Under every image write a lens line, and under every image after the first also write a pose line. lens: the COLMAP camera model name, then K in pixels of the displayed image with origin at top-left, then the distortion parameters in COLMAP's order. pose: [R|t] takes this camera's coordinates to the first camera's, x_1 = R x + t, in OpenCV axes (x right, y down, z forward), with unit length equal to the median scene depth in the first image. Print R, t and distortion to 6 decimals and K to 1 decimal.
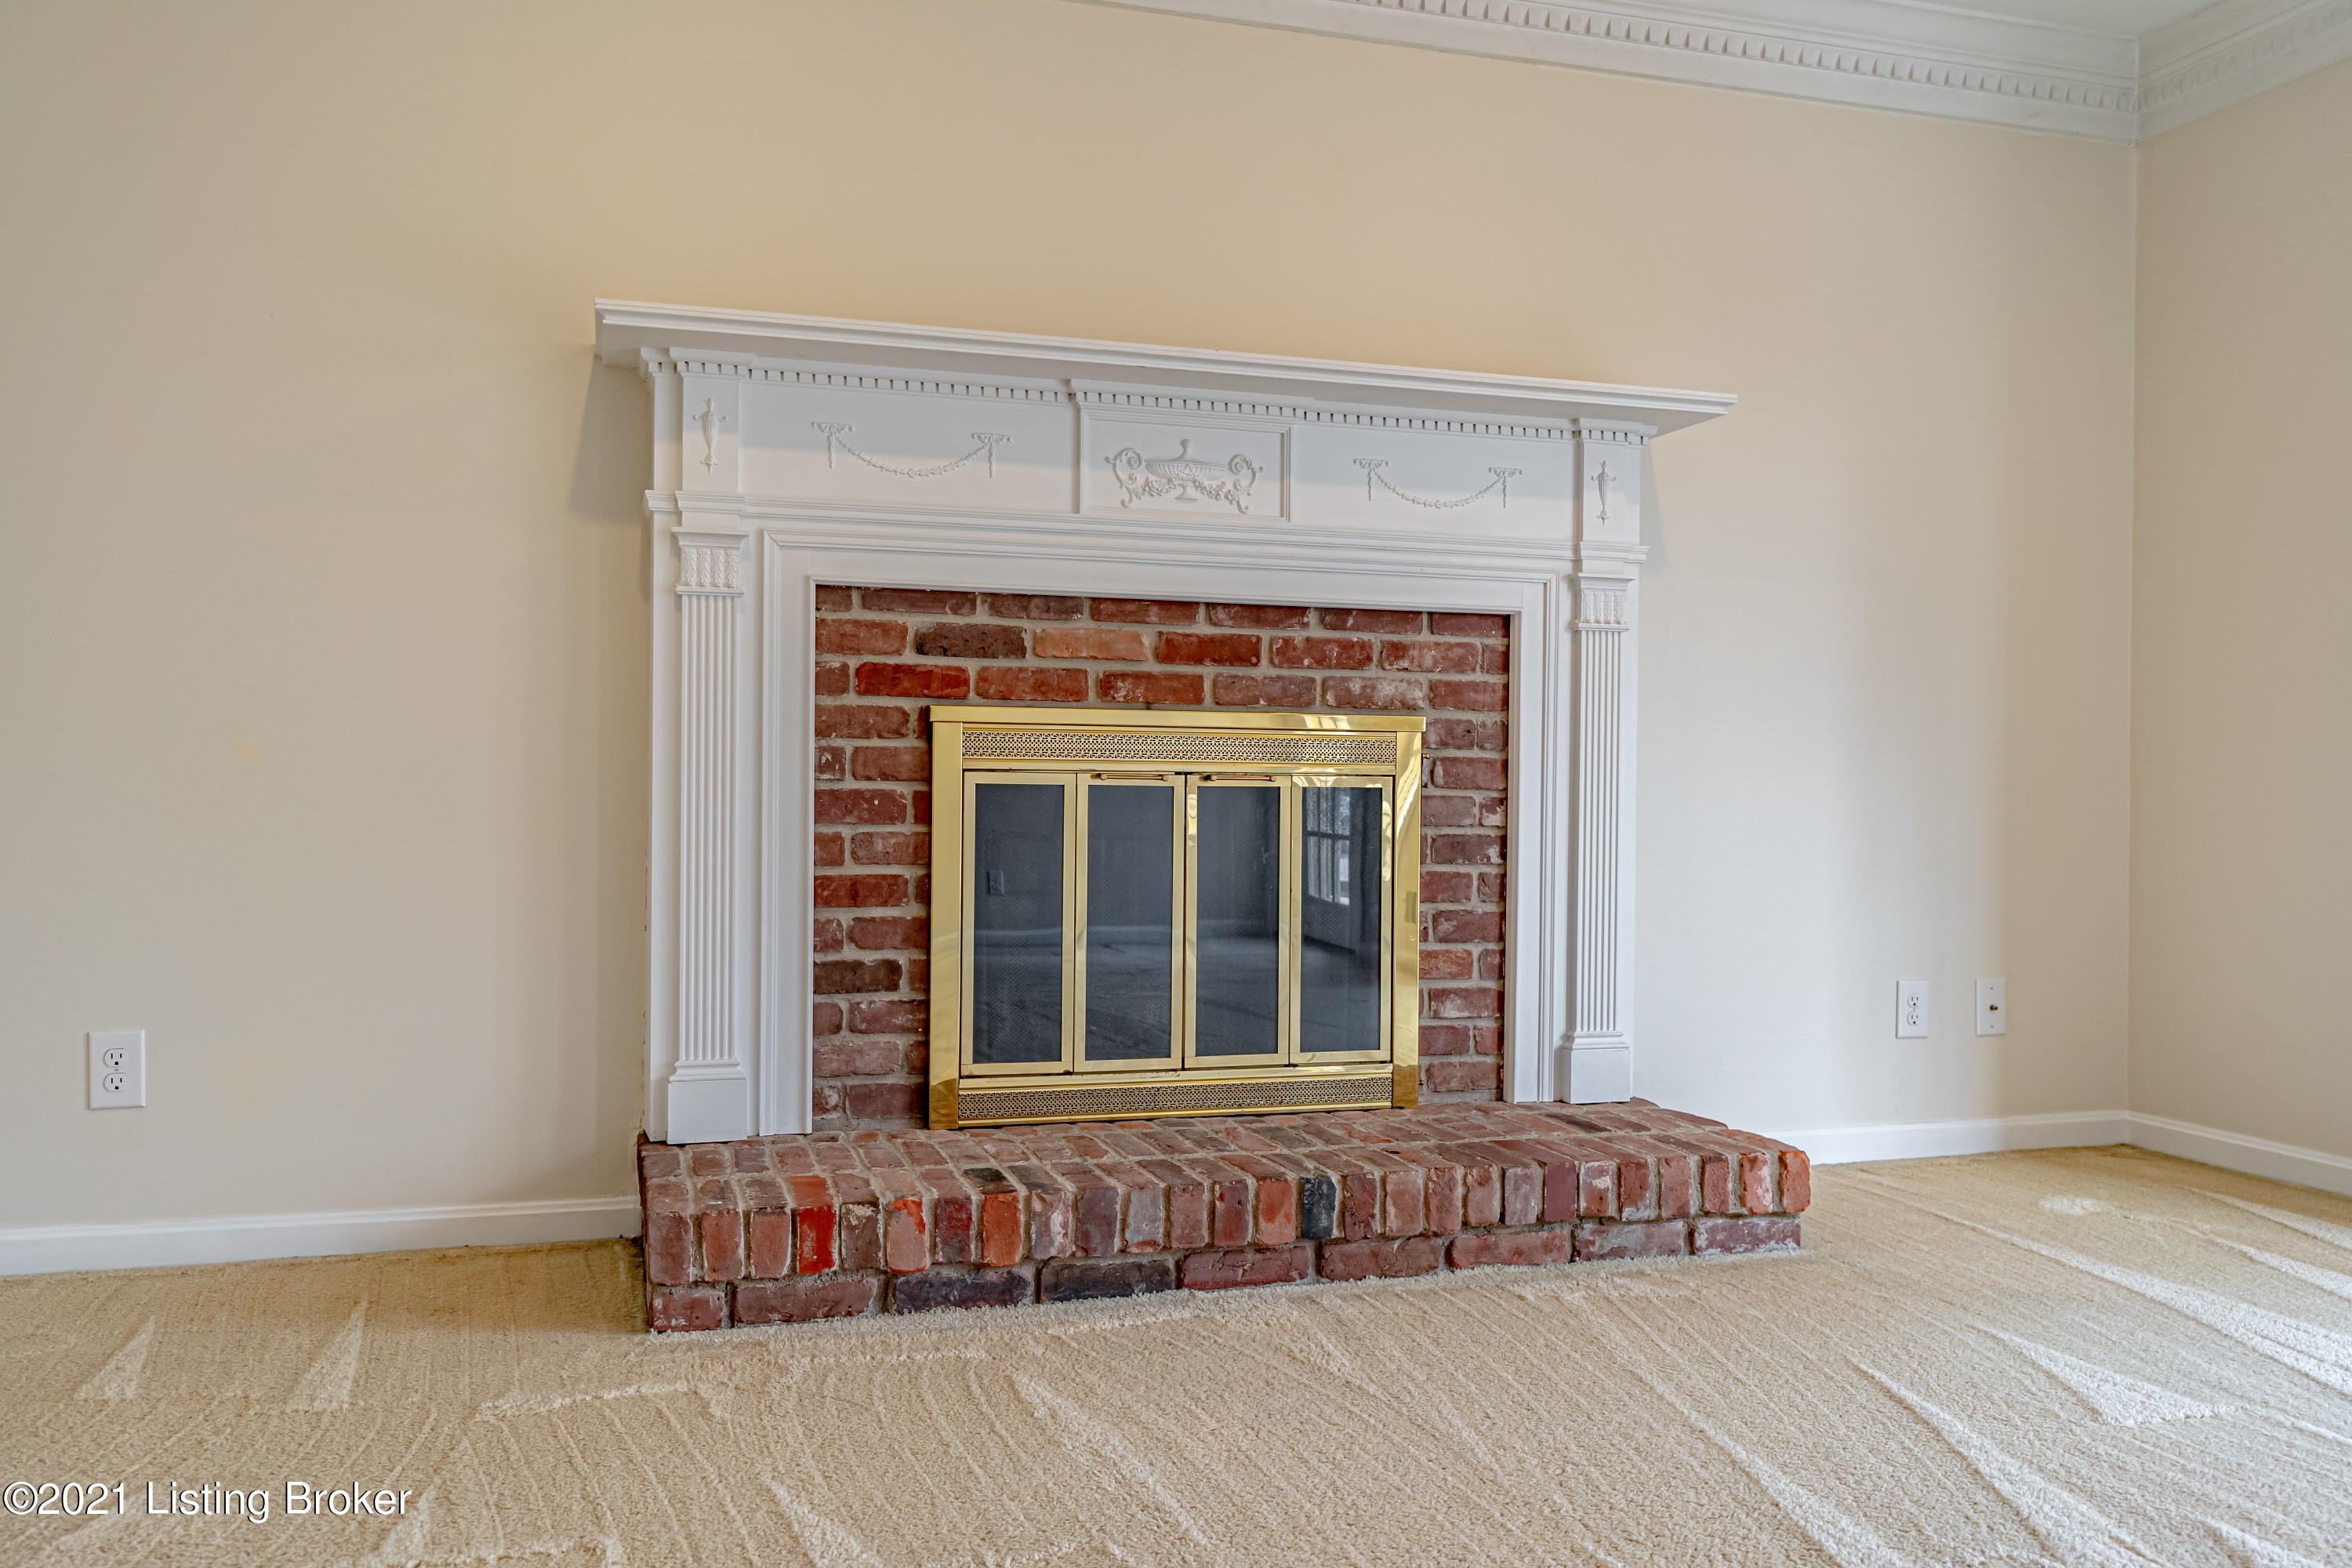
lens RADIAL K [[1904.9, 0, 1178.1], [0, 1904.9, 784.2], [0, 0, 1]] dist [0.009700, -0.000086]
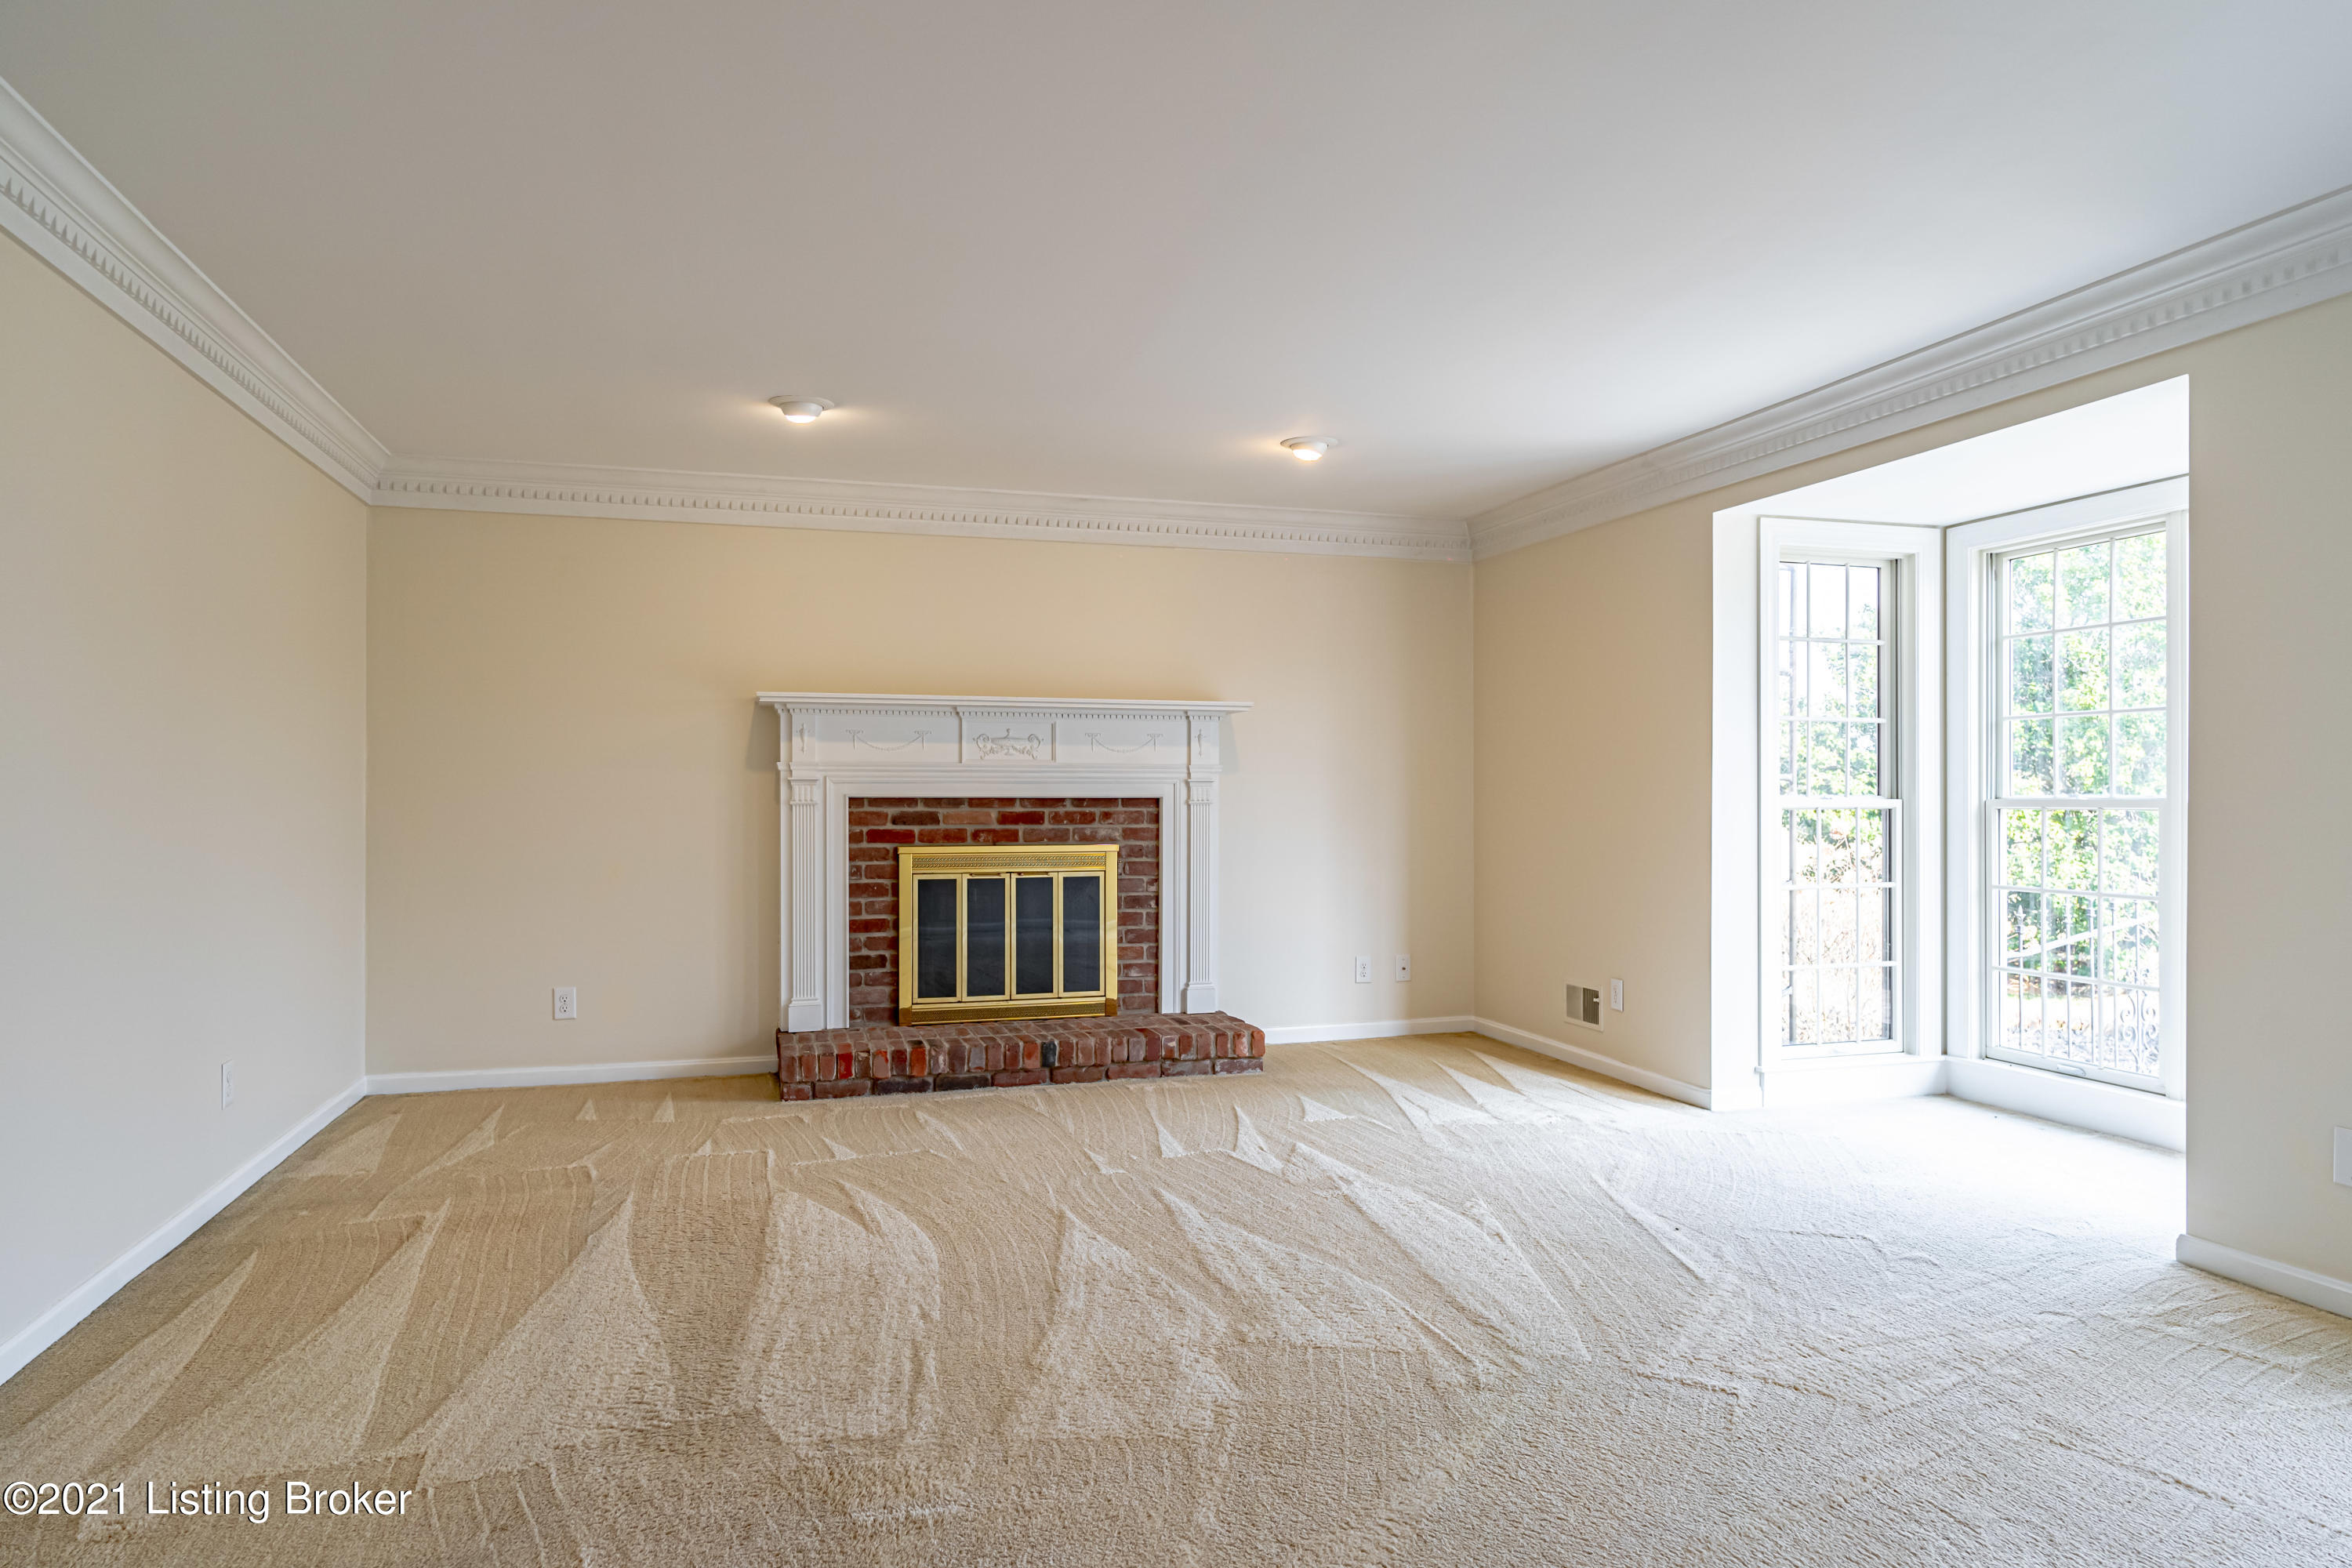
lens RADIAL K [[1443.3, 0, 1171.8], [0, 1443.3, 786.1], [0, 0, 1]] dist [-0.002593, 0.000168]
pose [[0.999934, -0.010651, -0.004258, 0.222235], [0.010628, 0.999929, -0.005396, -0.105327], [0.004315, 0.005351, 0.999976, -0.803739]]
